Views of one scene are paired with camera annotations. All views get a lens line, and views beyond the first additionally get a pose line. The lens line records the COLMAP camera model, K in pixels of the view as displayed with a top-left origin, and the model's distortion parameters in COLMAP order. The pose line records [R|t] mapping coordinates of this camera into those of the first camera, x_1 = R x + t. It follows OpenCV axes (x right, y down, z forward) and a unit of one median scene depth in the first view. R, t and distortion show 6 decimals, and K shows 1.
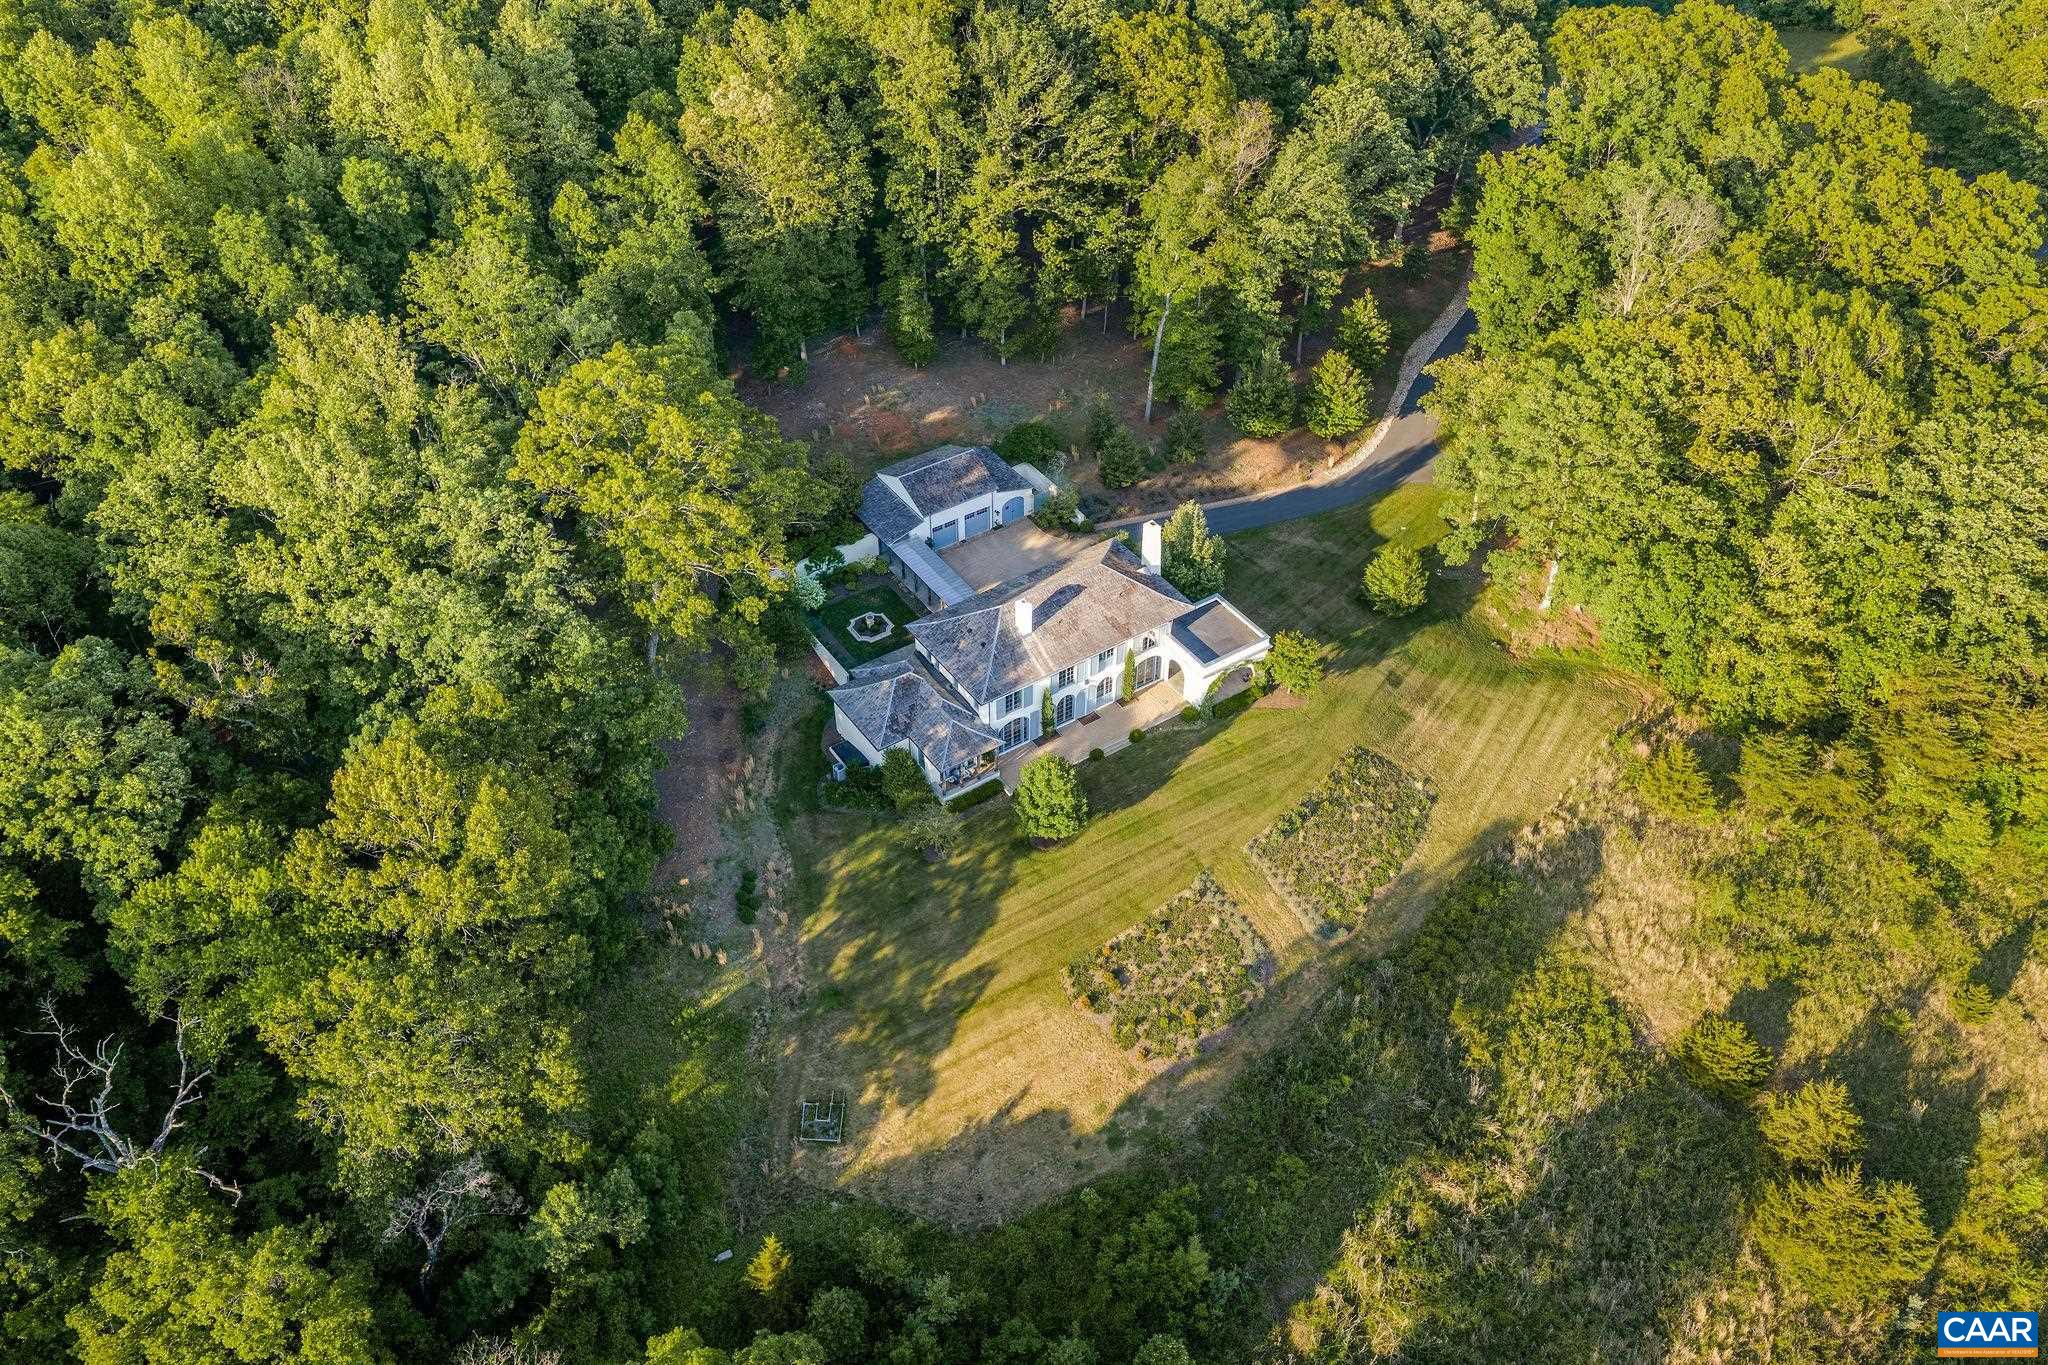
lens RADIAL K [[1647.1, 0, 1013.1], [0, 1647.1, 681.3], [0, 0, 1]] dist [0.001189, -0.001612]
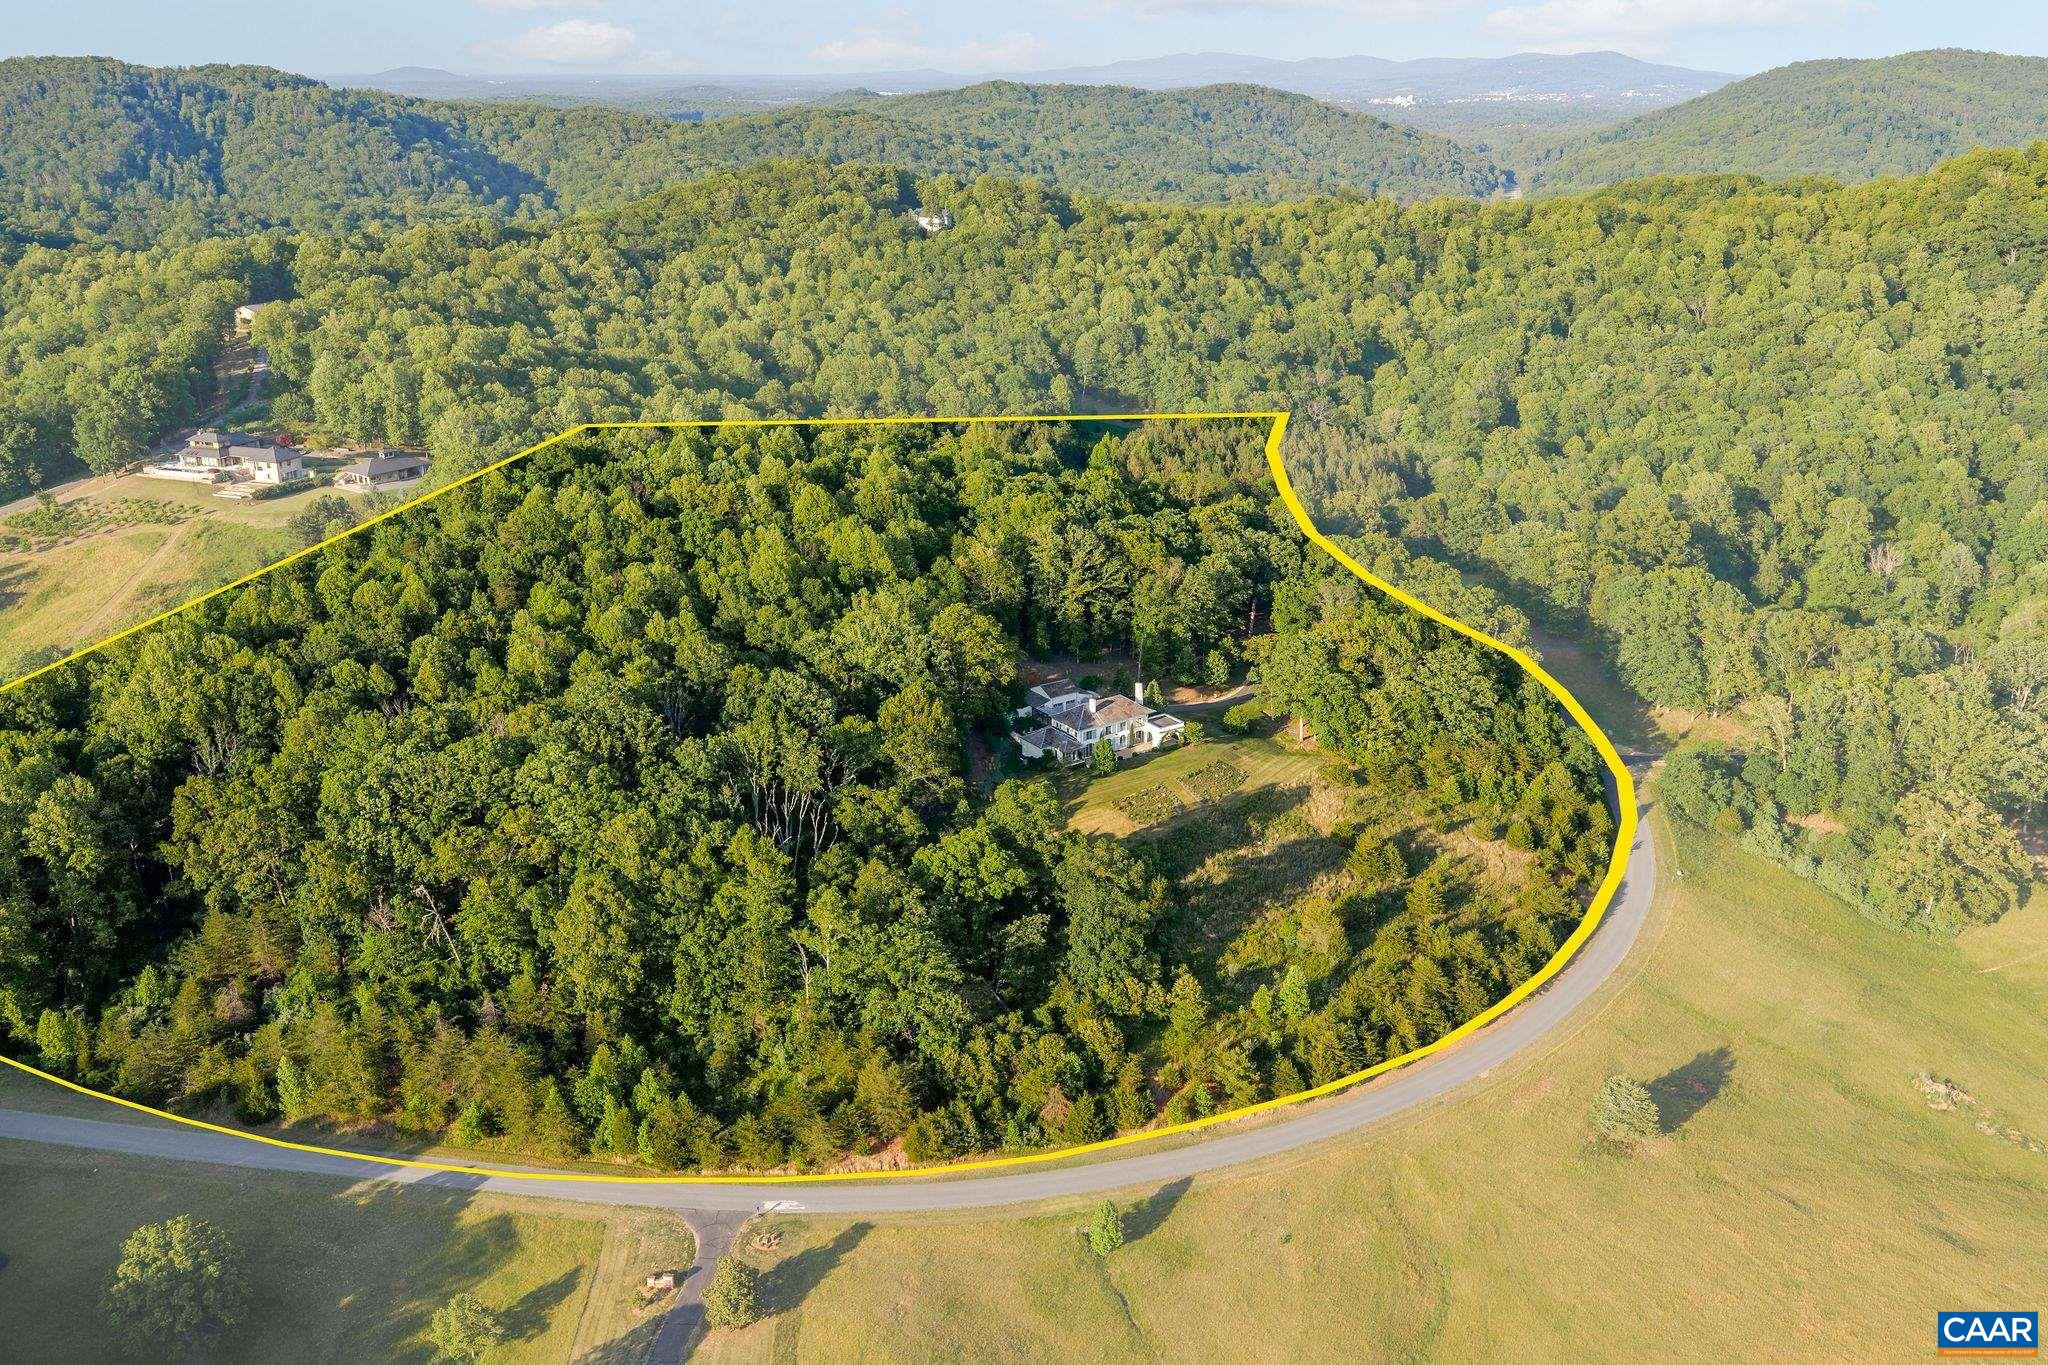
lens RADIAL K [[1749.3, 0, 1024.0], [0, 1749.3, 682.5], [0, 0, 1]] dist [-0.018154, -0.003168]
pose [[0.999983, -0.005315, -0.002516, -0.087822], [0.003900, 0.919669, -0.392676, 0.934229], [0.004401, 0.392659, 0.919674, -1.489478]]
